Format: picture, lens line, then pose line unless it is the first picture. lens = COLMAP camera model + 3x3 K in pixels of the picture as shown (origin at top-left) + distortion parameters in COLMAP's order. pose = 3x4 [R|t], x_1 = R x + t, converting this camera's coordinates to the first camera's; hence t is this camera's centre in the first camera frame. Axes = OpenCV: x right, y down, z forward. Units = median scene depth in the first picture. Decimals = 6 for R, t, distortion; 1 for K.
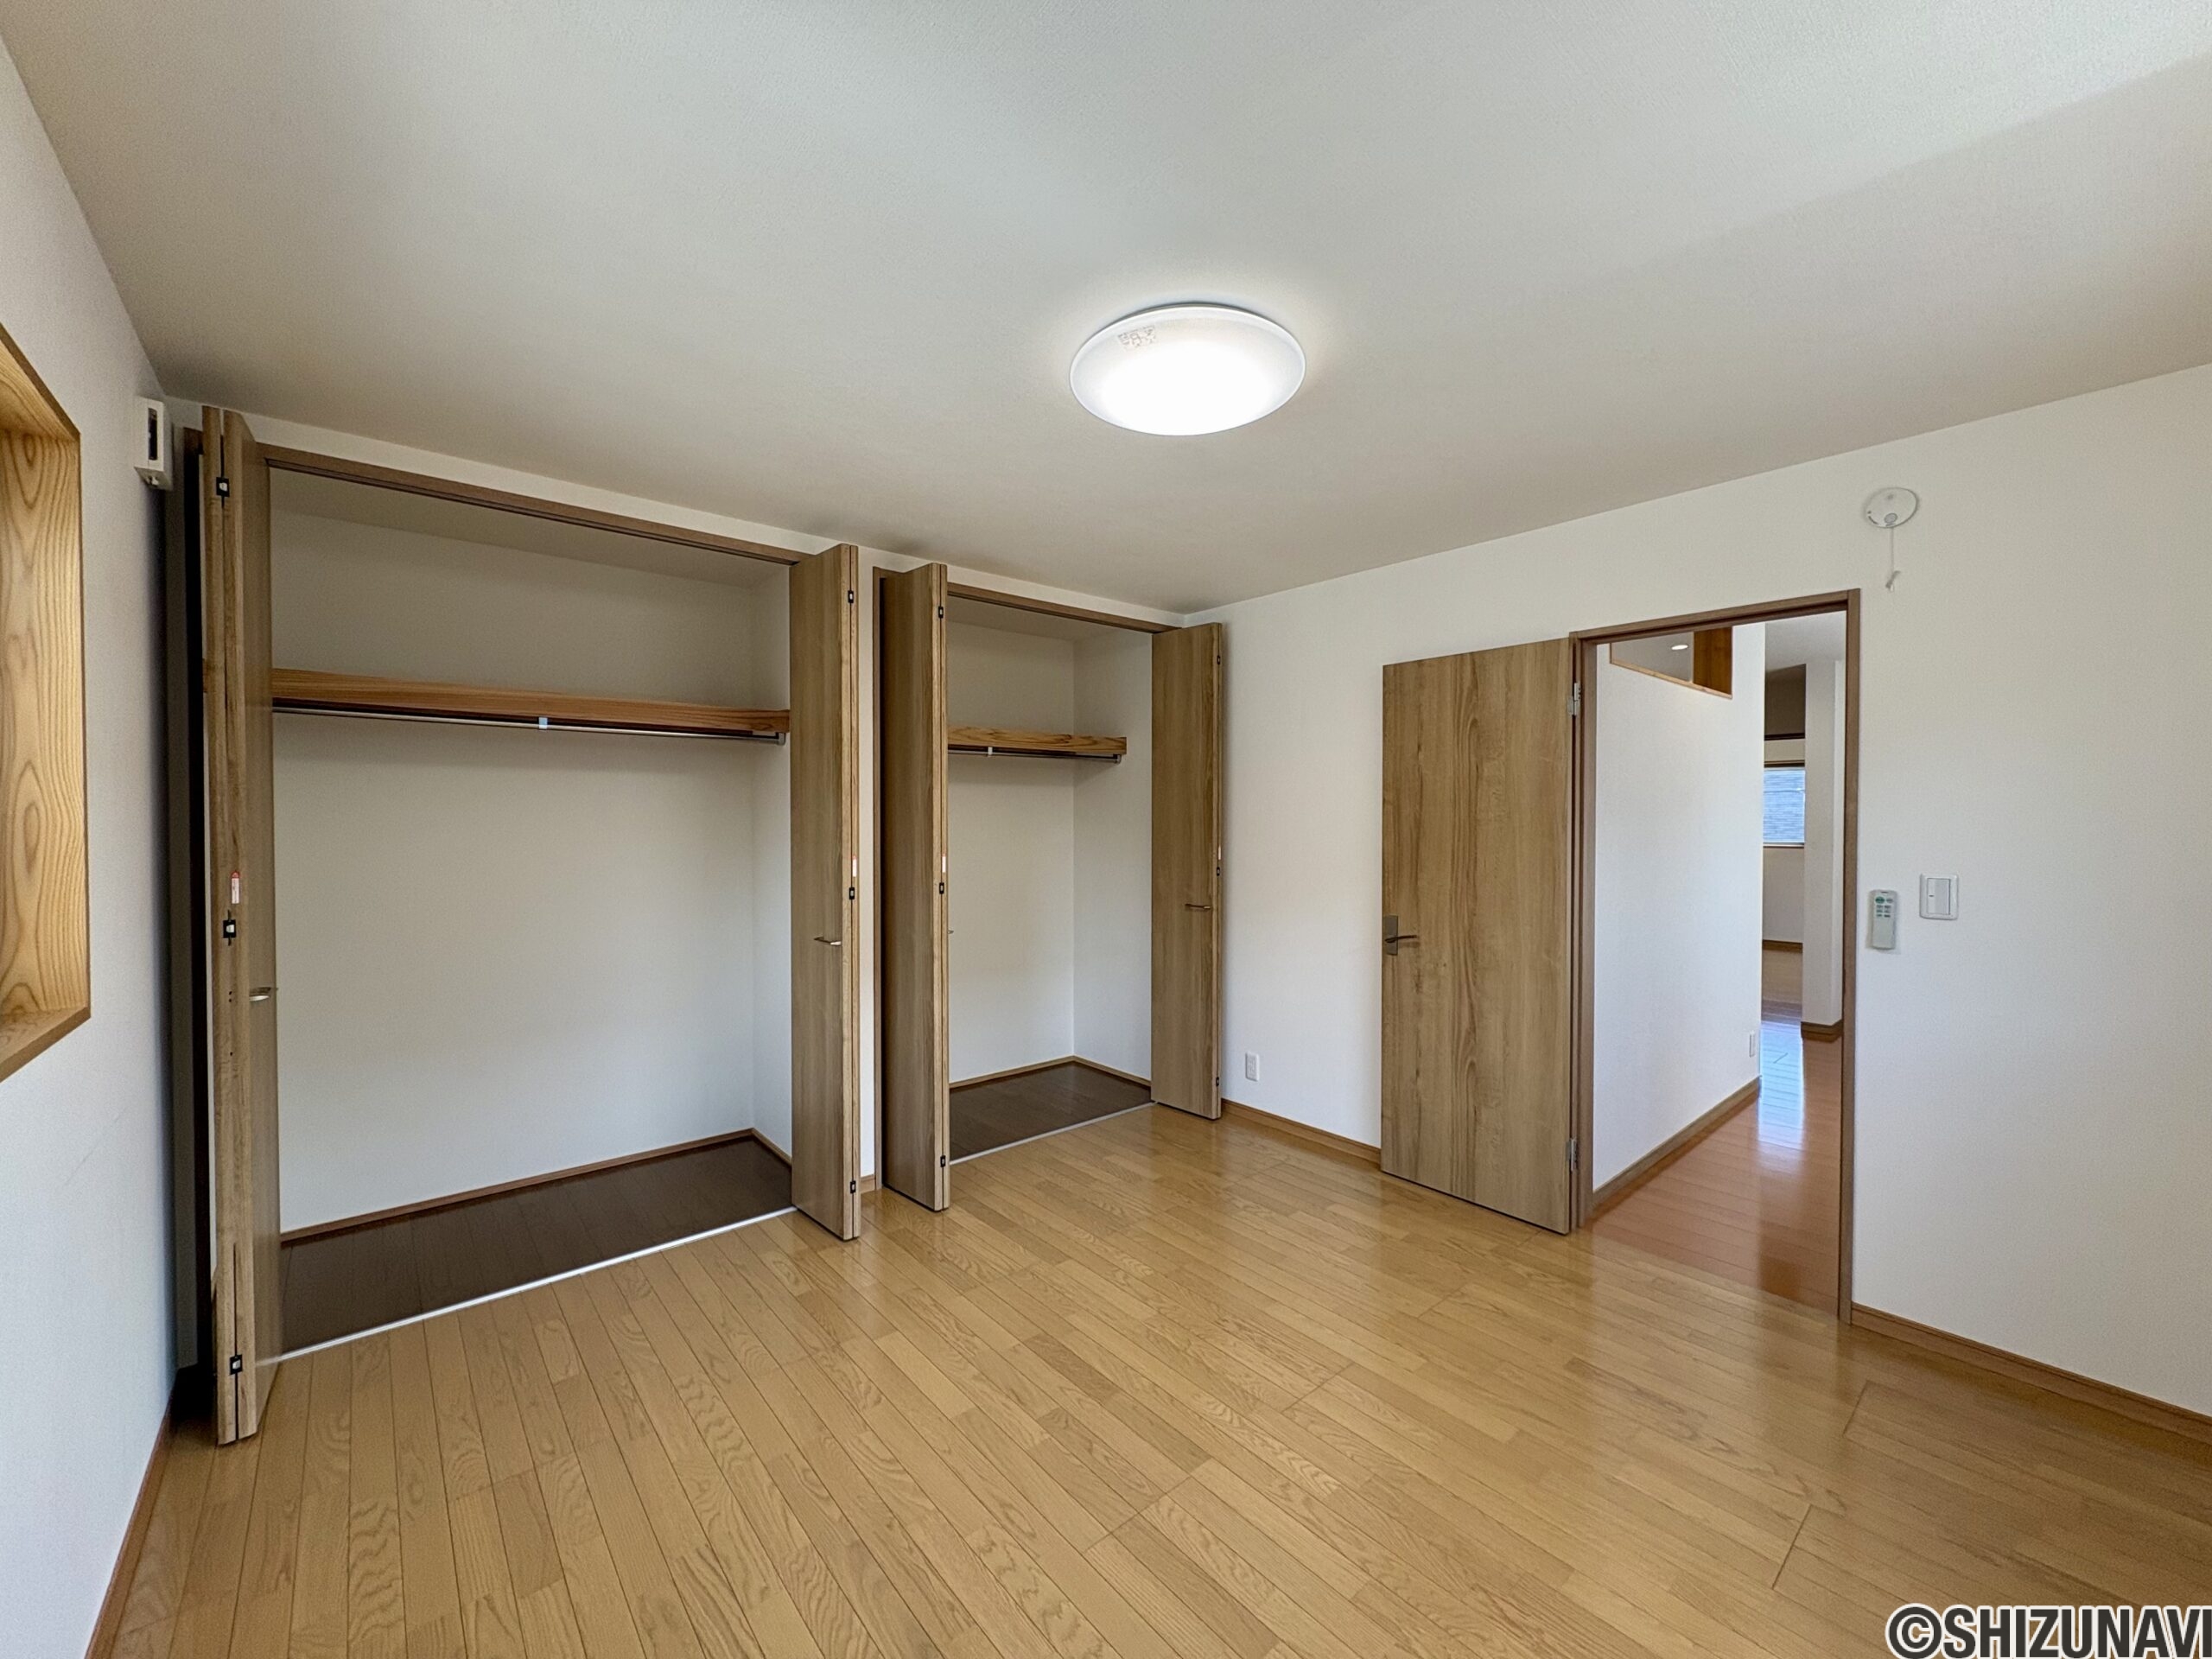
lens RADIAL K [[877.0, 0, 1111.3], [0, 877.0, 832.7], [0, 0, 1]] dist [-0.000212, -0.000233]
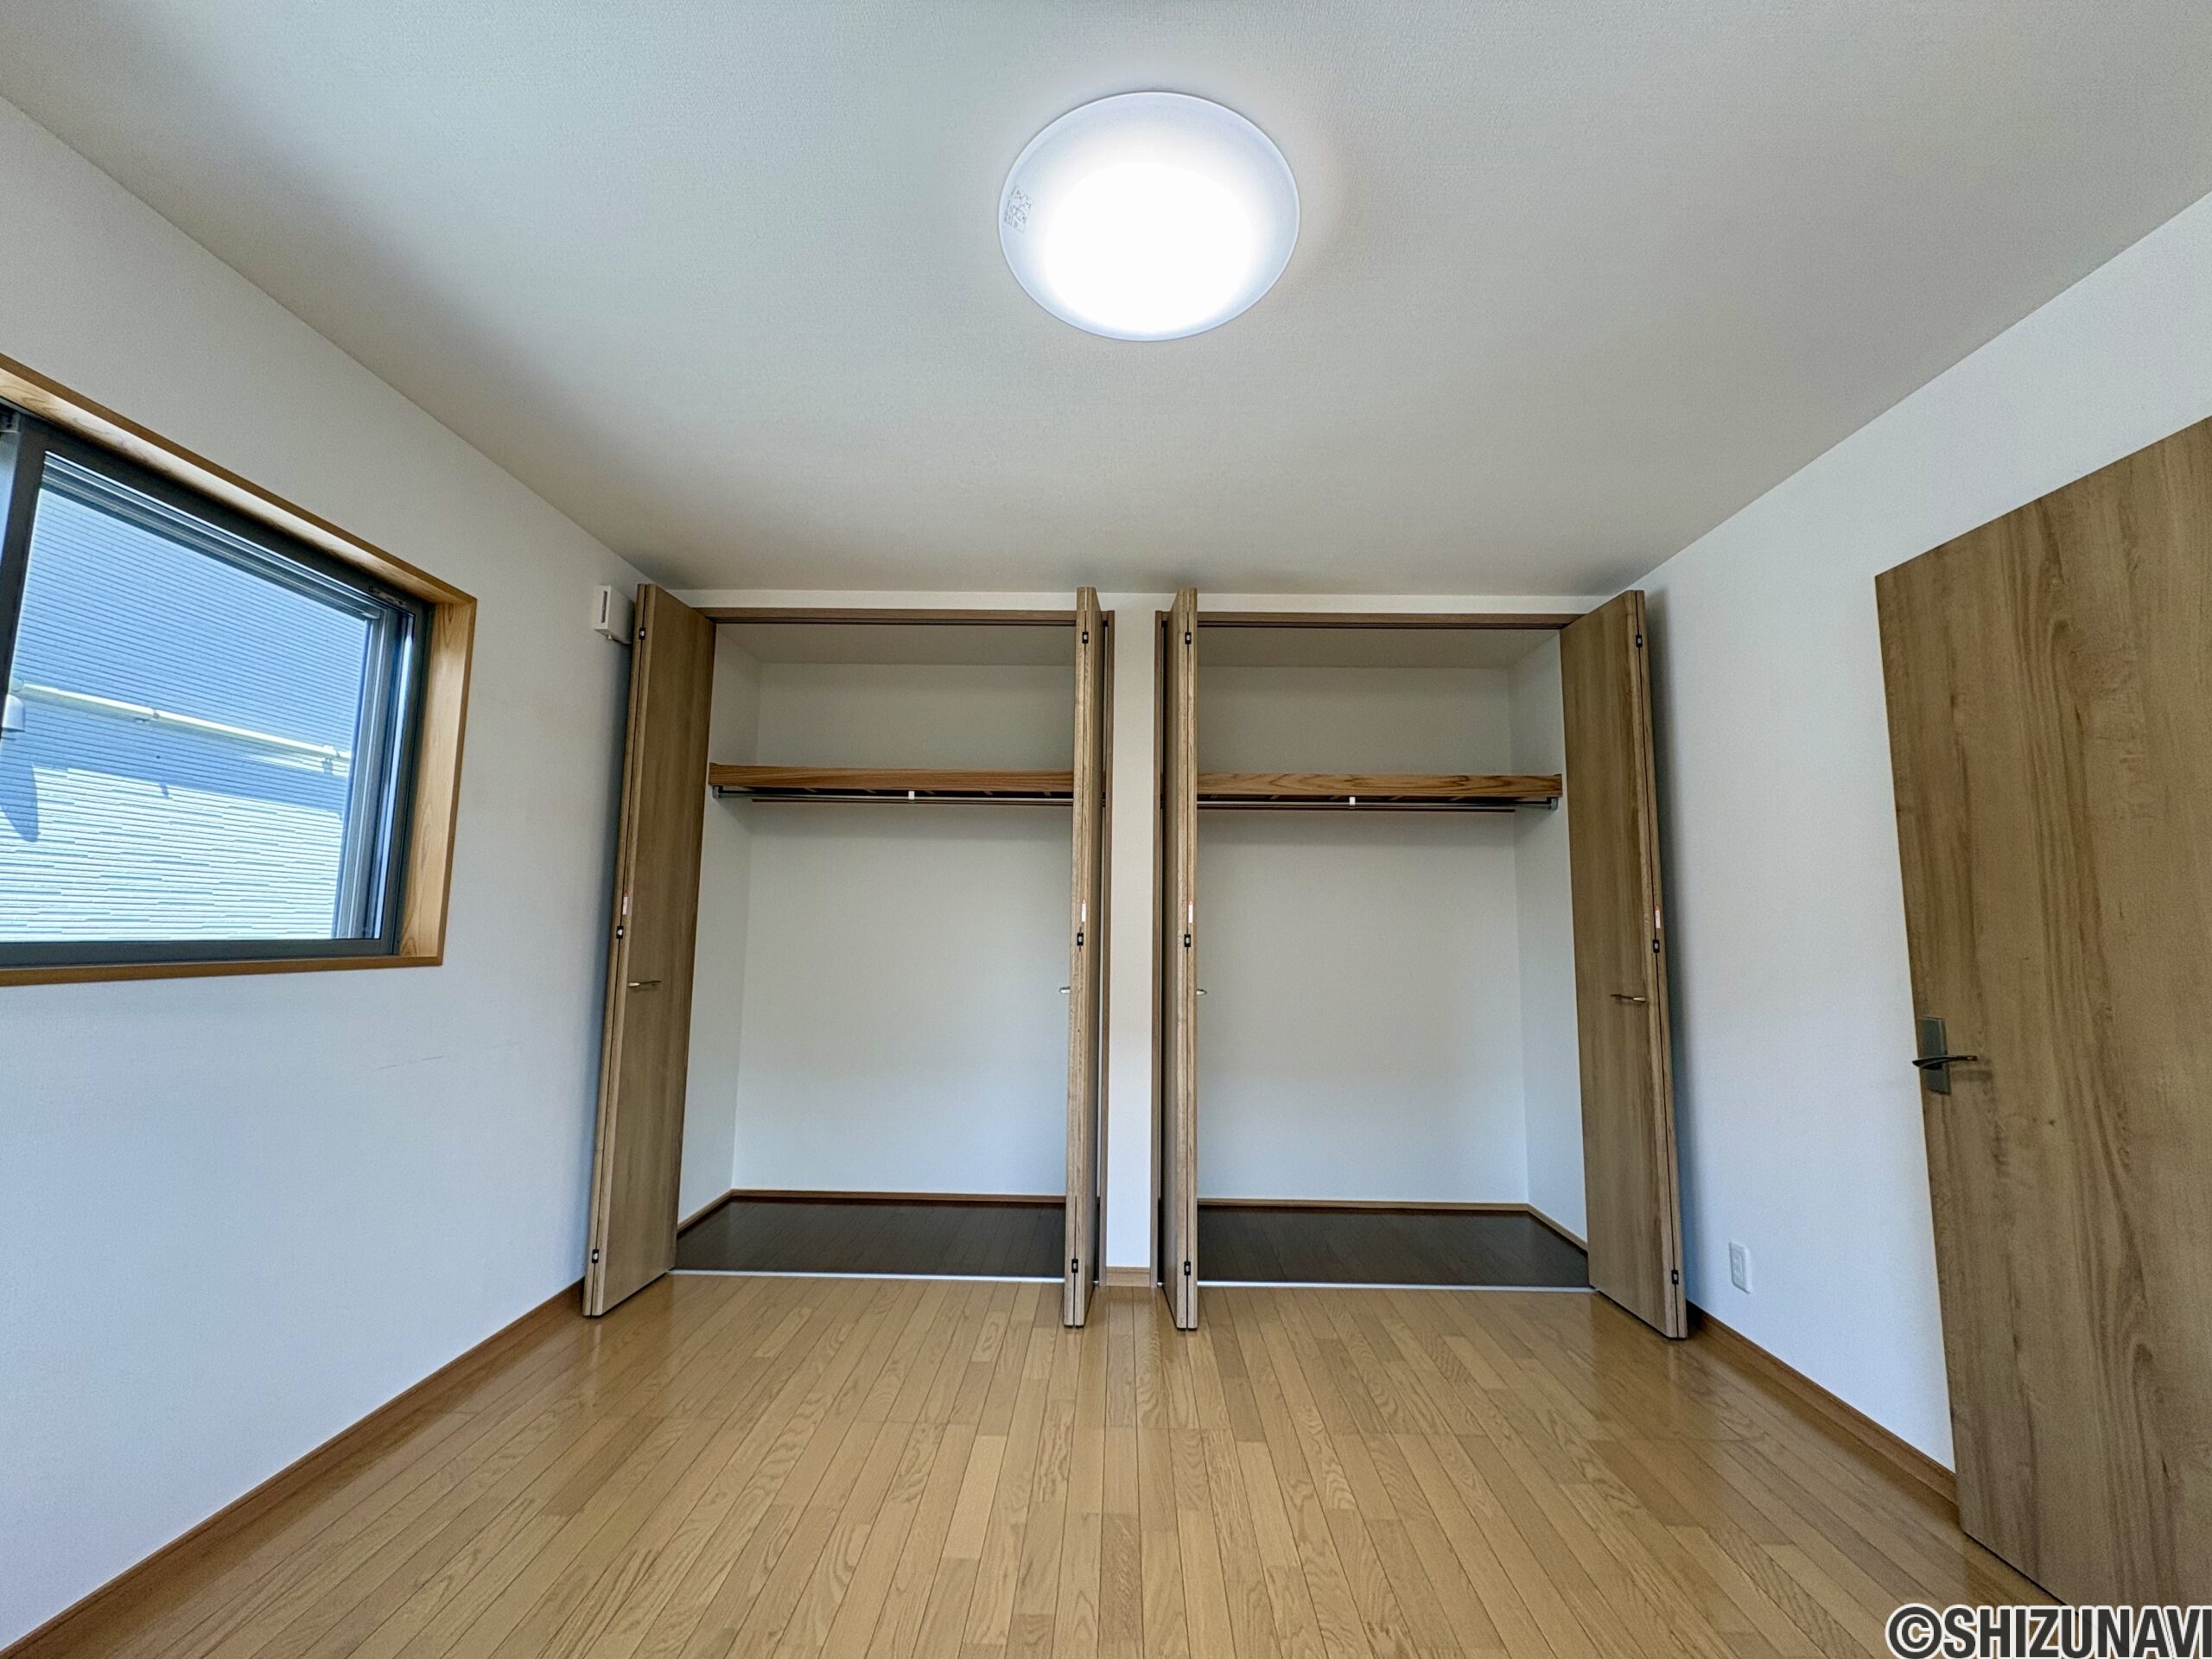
lens RADIAL K [[877.0, 0, 1103.5], [0, 877.0, 828.5], [0, 0, 1]] dist [-0.000212, -0.000233]
pose [[0.746202, -0.067625, -0.662276, 0.317917], [-0.022890, 0.991633, -0.127047, 0.062199], [0.665326, 0.109962, 0.738410, 0.265766]]
